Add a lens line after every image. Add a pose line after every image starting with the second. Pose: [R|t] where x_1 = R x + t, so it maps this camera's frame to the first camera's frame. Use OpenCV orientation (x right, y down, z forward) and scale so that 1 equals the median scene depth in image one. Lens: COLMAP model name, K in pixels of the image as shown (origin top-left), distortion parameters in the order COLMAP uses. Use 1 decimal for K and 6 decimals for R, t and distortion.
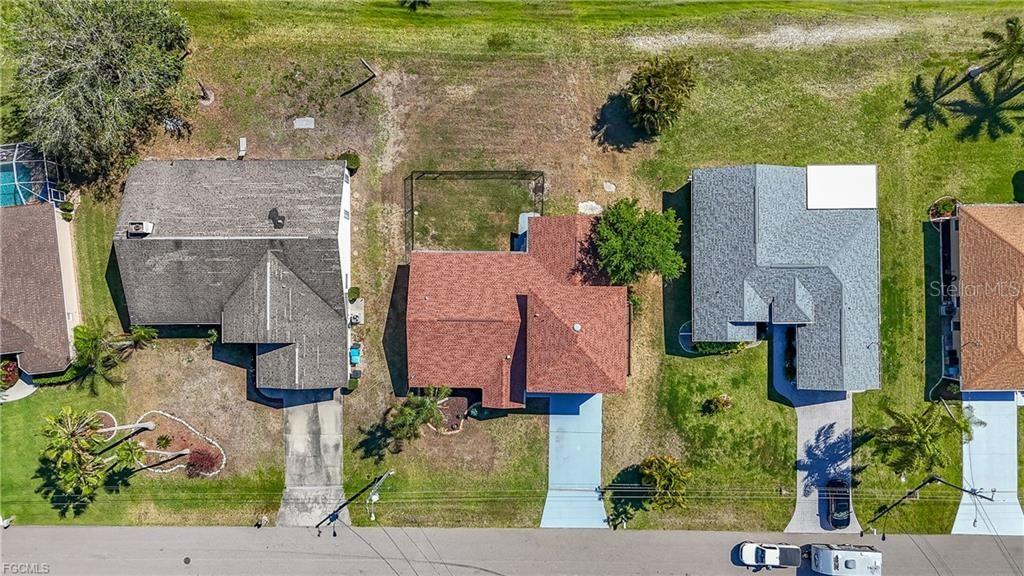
lens RADIAL K [[752.2, 0, 512.6], [0, 752.2, 292.8], [0, 0, 1]] dist [0.050005, -0.033041]
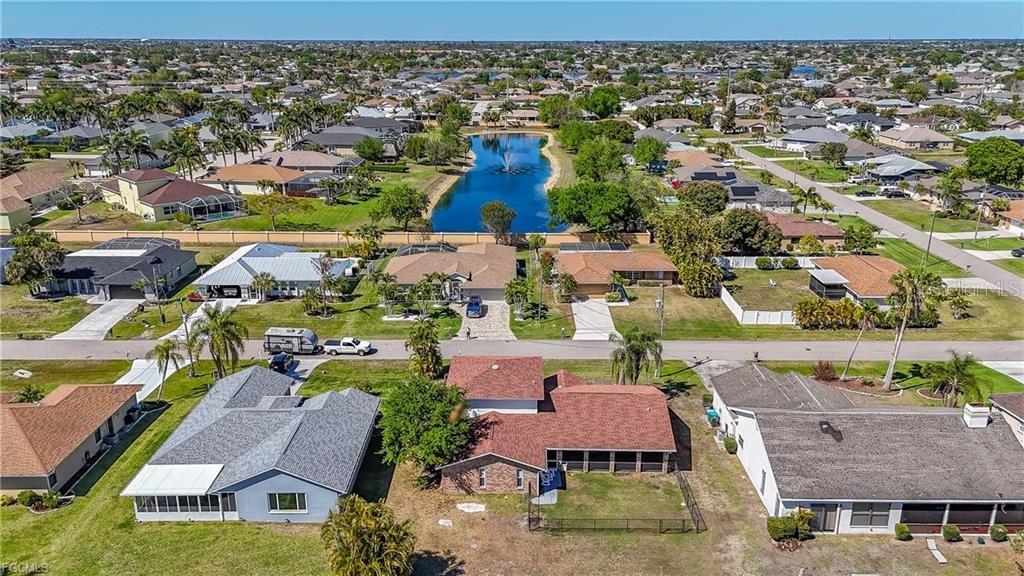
lens RADIAL K [[752.2, 0, 517.4], [0, 752.2, 286.4], [0, 0, 1]] dist [0.050005, -0.033041]
pose [[-0.999949, 0.007101, 0.007141, 0.045988], [0.004745, -0.293238, 0.956028, -0.836180], [0.008883, 0.956013, 0.293189, 0.530190]]
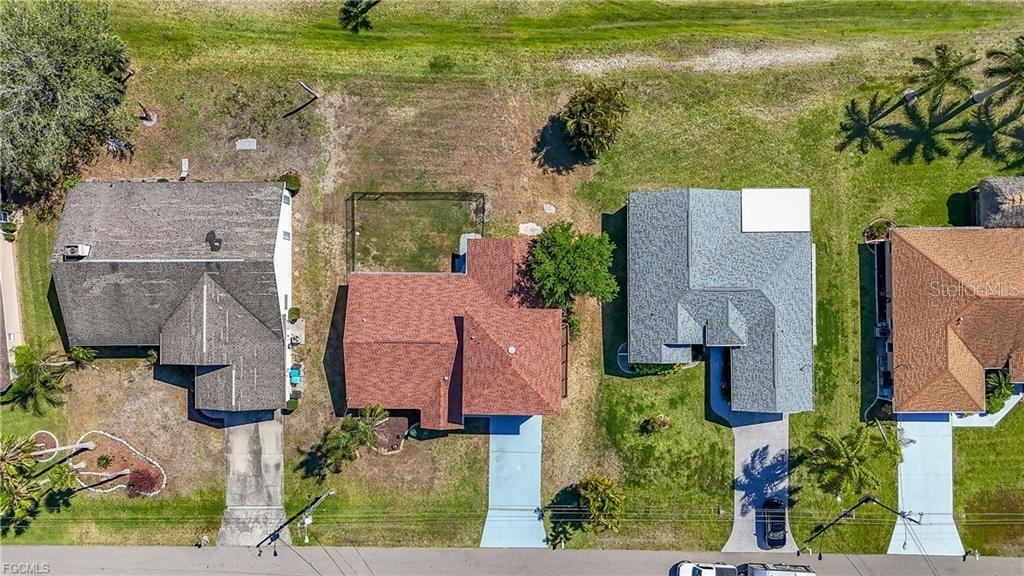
lens RADIAL K [[752.2, 0, 514.6], [0, 752.2, 285.0], [0, 0, 1]] dist [0.050005, -0.033041]
pose [[0.999999, 0.001062, 0.000134, 0.082117], [-0.001061, 0.999995, -0.002982, -0.034998], [-0.000137, 0.002982, 0.999996, -0.006629]]
